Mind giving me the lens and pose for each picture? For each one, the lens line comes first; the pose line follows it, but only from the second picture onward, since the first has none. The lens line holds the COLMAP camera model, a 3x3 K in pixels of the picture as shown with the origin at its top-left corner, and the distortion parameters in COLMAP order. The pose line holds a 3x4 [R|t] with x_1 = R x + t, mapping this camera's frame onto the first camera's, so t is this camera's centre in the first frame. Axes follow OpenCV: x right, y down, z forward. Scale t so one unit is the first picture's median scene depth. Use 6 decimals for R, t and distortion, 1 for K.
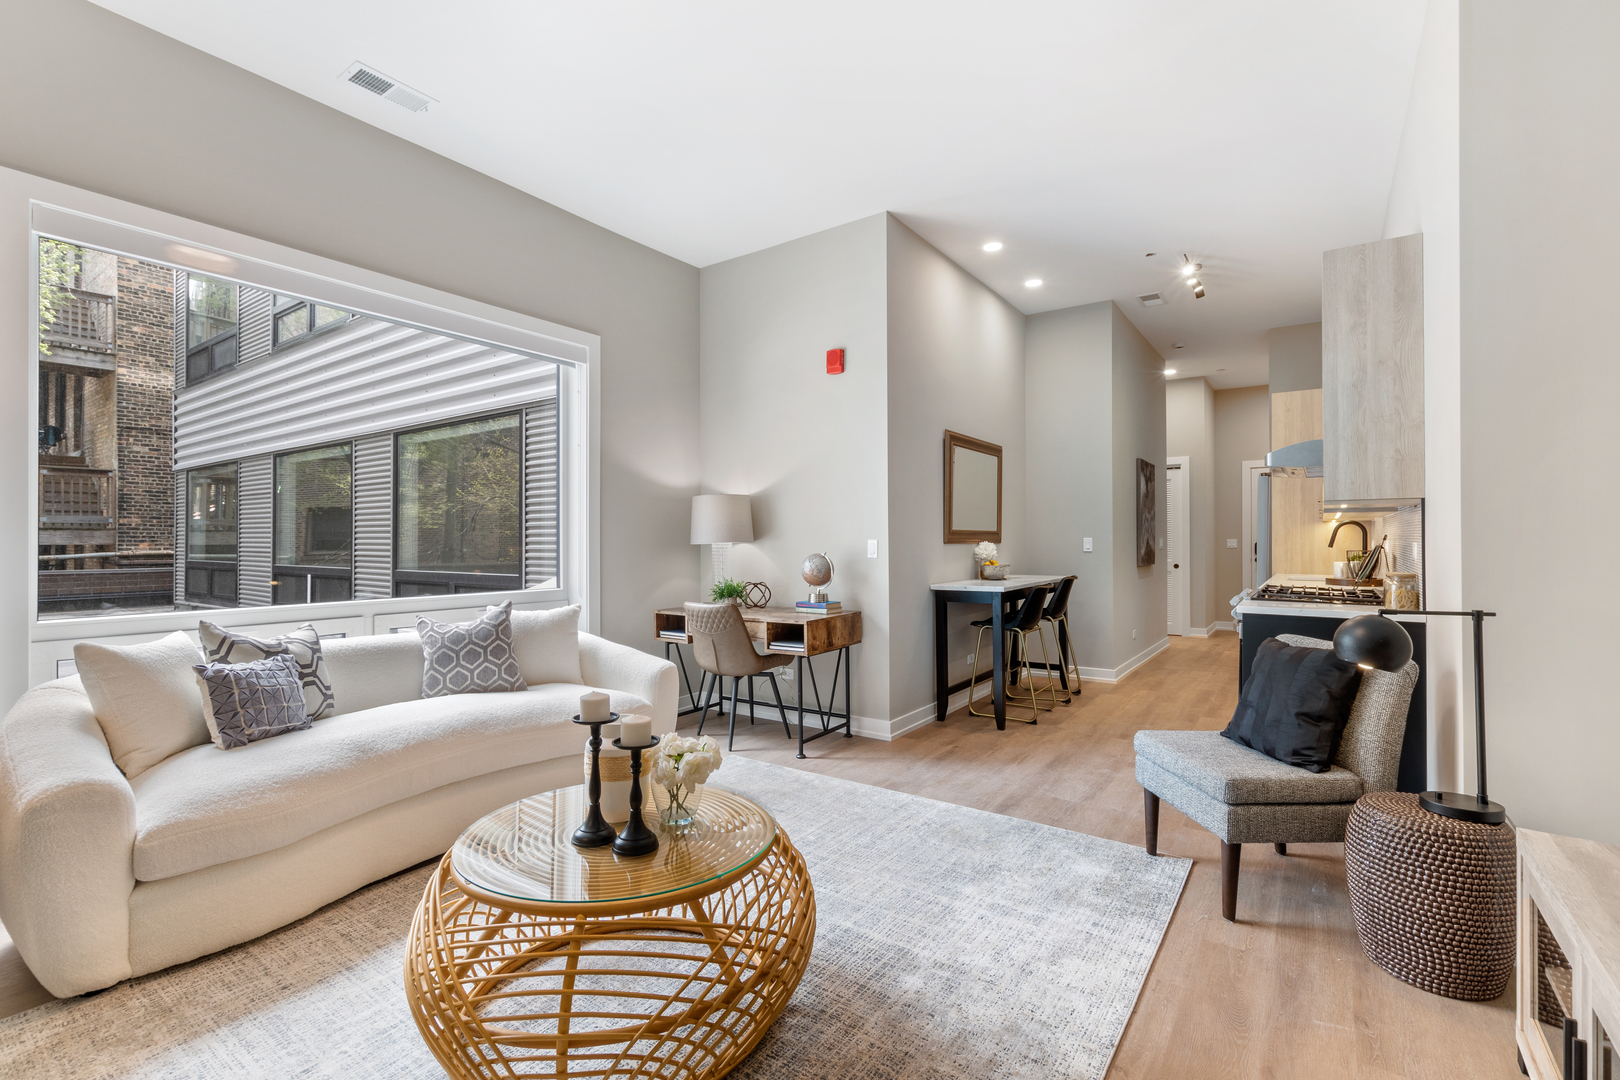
lens RADIAL K [[717.2, 0, 810.3], [0, 717.2, 533.0], [0, 0, 1]] dist [-0.003081, 0.000180]
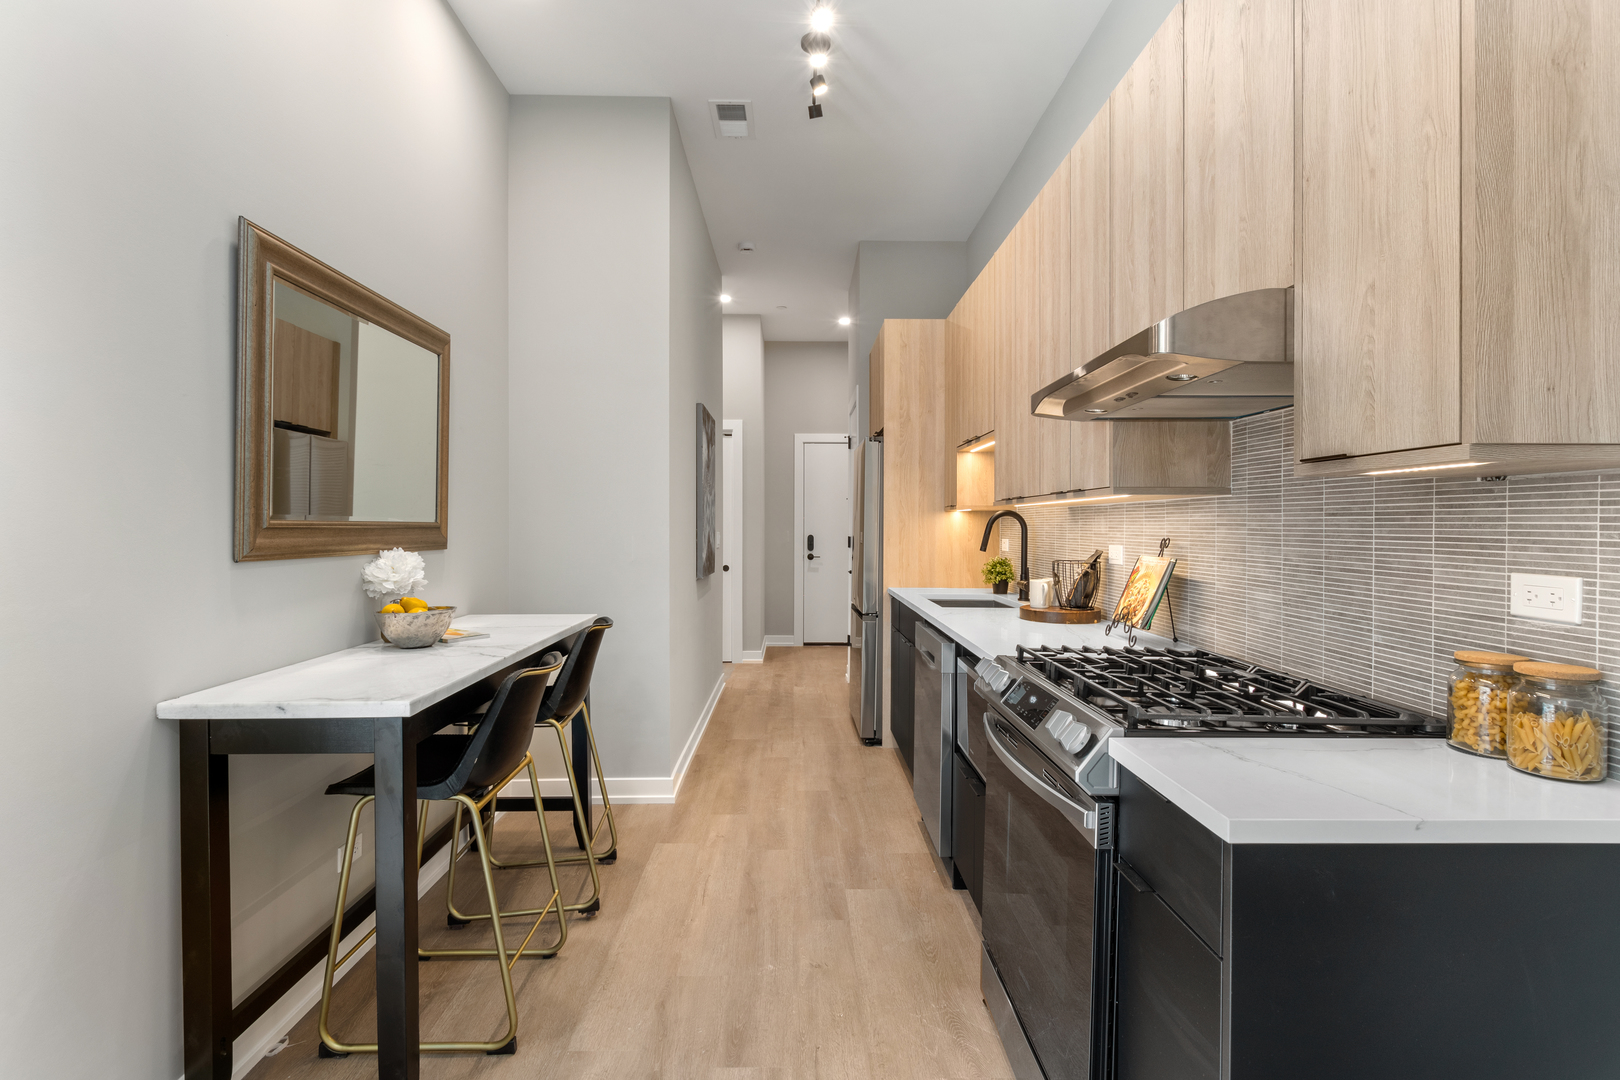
lens RADIAL K [[783.6, 0, 808.9], [0, 783.6, 527.0], [0, 0, 1]] dist [-0.002544, -0.001375]
pose [[0.806320, 0.002583, 0.591474, 0.160825], [-0.008809, 0.999932, 0.007643, -0.005522], [-0.591414, -0.011373, 0.806288, 0.475632]]
